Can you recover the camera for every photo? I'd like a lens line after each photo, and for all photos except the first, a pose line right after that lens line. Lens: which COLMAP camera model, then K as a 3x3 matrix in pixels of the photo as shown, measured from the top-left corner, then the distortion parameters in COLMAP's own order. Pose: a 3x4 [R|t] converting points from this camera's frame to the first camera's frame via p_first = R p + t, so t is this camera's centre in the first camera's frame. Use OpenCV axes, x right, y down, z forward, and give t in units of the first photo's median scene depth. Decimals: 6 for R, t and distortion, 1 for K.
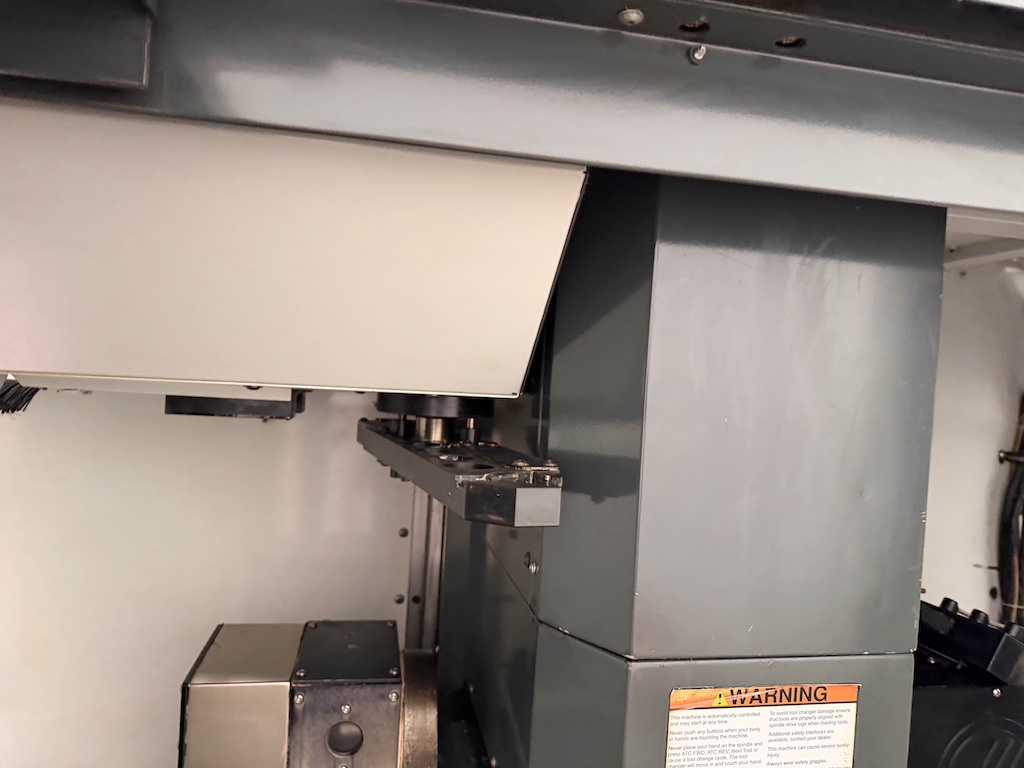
lens RADIAL K [[729.4, 0, 514.3], [0, 729.4, 409.6], [0, 0, 1]] dist [0.001486, -0.003020]
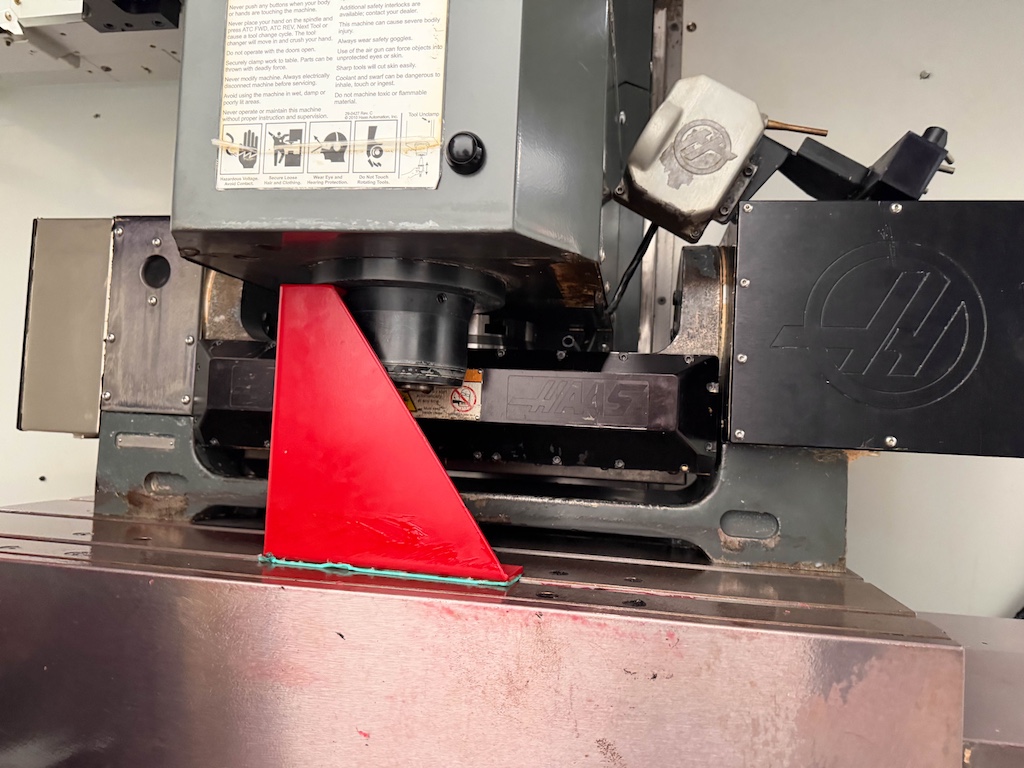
lens RADIAL K [[722.7, 0, 506.7], [0, 722.7, 386.0], [0, 0, 1]] dist [0.076926, -0.154030]
pose [[0.937398, -0.026919, -0.347218, 0.829250], [-0.007801, 0.995135, -0.098209, 0.982530], [0.348172, 0.094770, 0.932628, 0.289112]]
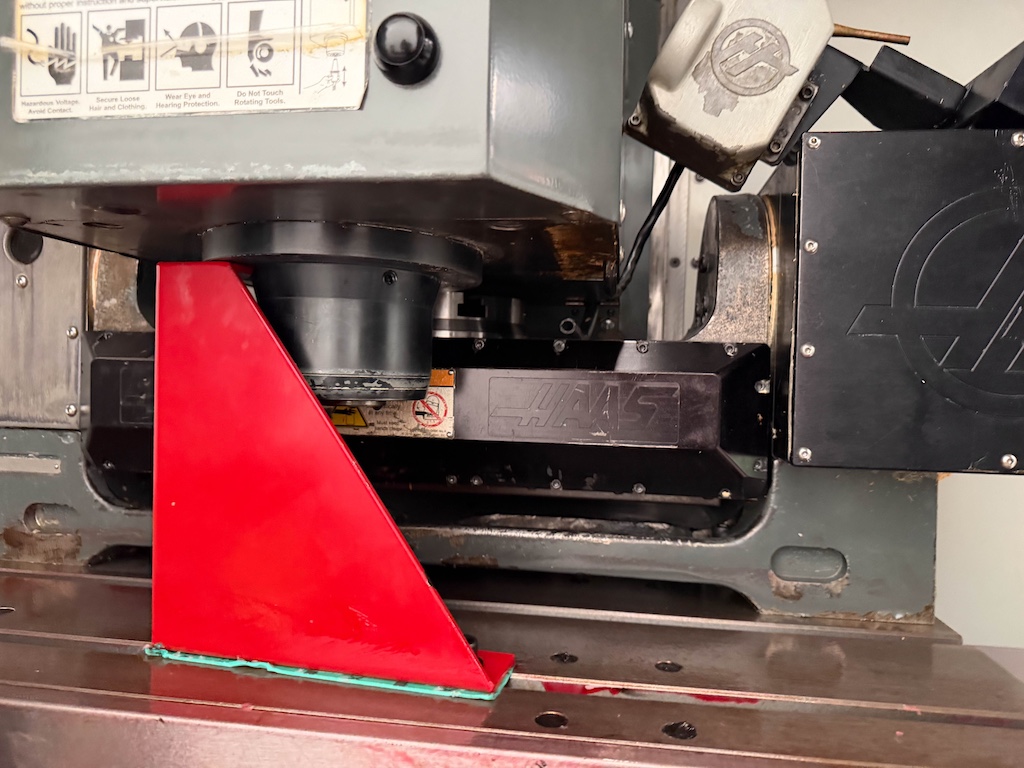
lens RADIAL K [[733.9, 0, 512.0], [0, 733.9, 384.0], [0, 0, 1]] dist [0.005604, -0.016927]
pose [[0.945545, -0.028112, -0.324274, 0.730993], [0.016660, 0.999137, -0.038039, 0.888358], [0.325064, 0.030565, 0.945198, 0.573768]]
